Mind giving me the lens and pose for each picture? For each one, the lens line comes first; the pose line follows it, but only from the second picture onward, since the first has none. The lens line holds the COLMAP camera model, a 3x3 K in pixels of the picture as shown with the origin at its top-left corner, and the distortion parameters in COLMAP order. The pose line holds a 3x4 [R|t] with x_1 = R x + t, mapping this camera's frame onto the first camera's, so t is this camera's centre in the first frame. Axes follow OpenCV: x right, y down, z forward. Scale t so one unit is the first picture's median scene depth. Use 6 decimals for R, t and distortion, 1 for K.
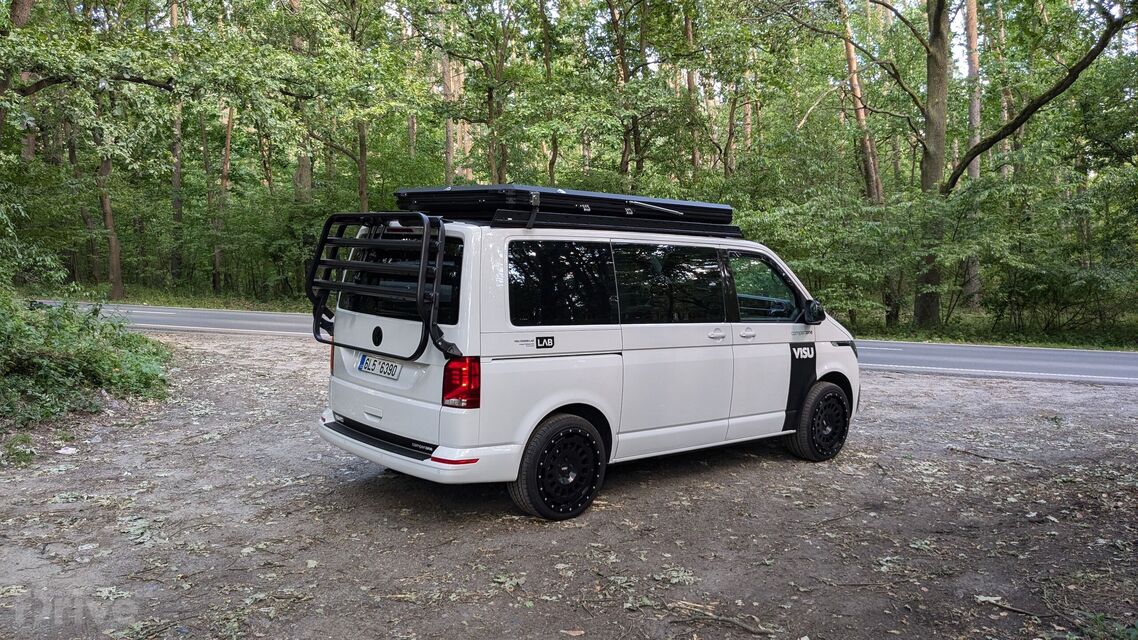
lens RADIAL K [[930.1, 0, 578.8], [0, 930.1, 317.5], [0, 0, 1]] dist [0.004009, -0.040138]
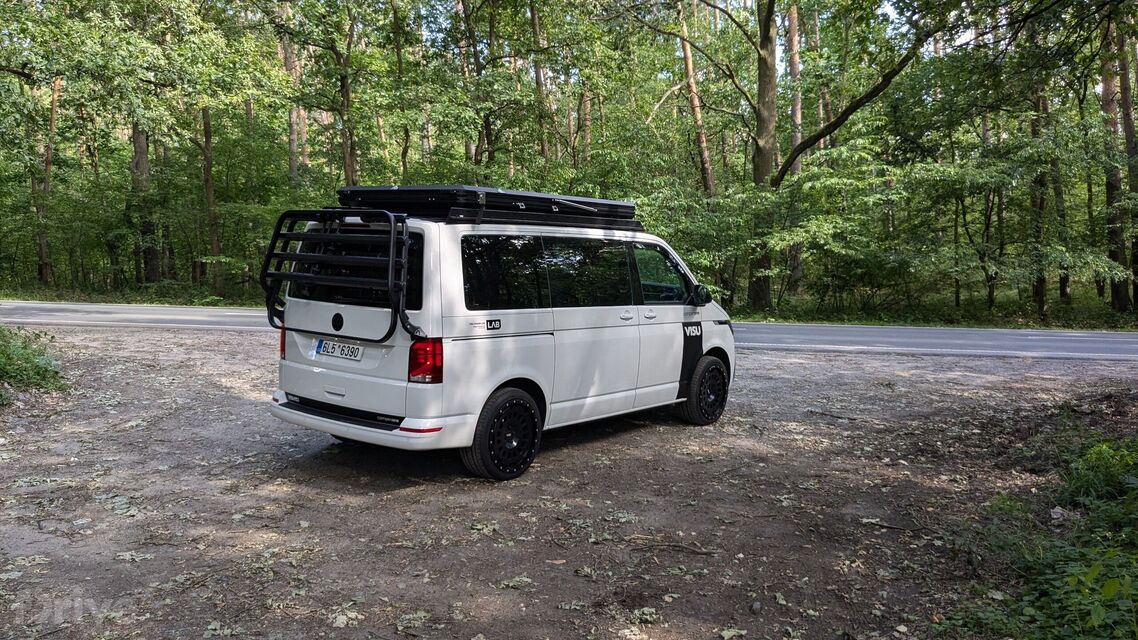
lens RADIAL K [[930.1, 0, 560.2], [0, 930.1, 325.0], [0, 0, 1]] dist [0.004009, -0.040138]
pose [[0.986088, -0.017928, 0.165257, -0.116659], [0.014269, 0.999627, 0.023302, 0.001572], [-0.165613, -0.020620, 0.985975, -0.111467]]
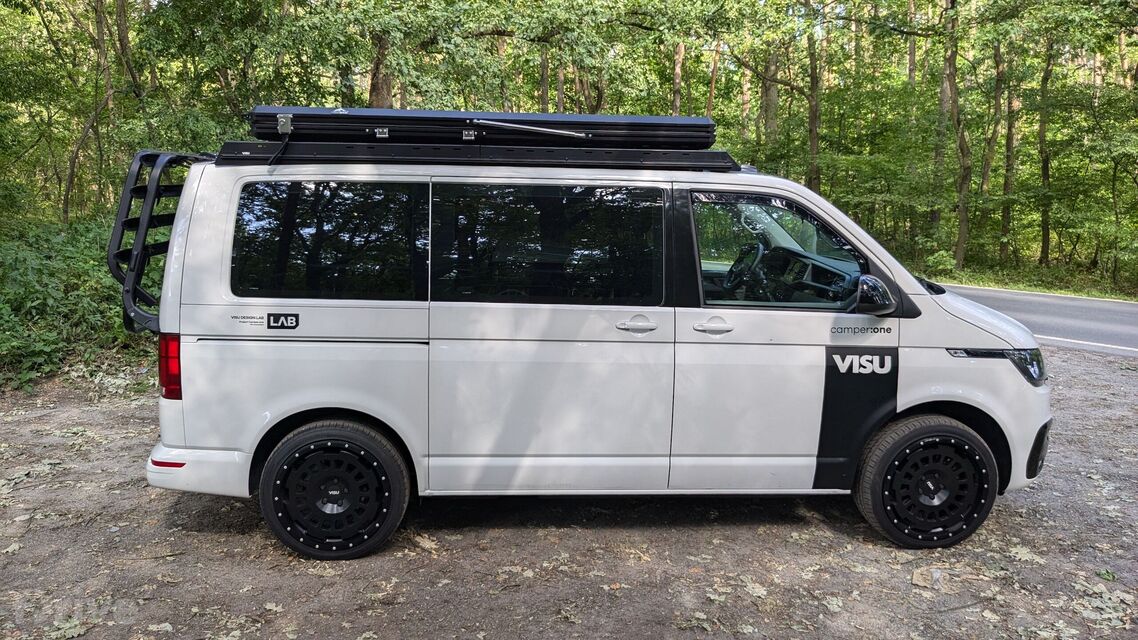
lens RADIAL K [[930.1, 0, 549.6], [0, 930.1, 373.2], [0, 0, 1]] dist [0.004009, -0.040138]
pose [[0.793539, 0.086597, -0.602326, 0.469234], [-0.030643, 0.994253, 0.102574, -0.011542], [0.607747, -0.062939, 0.791633, 0.437382]]
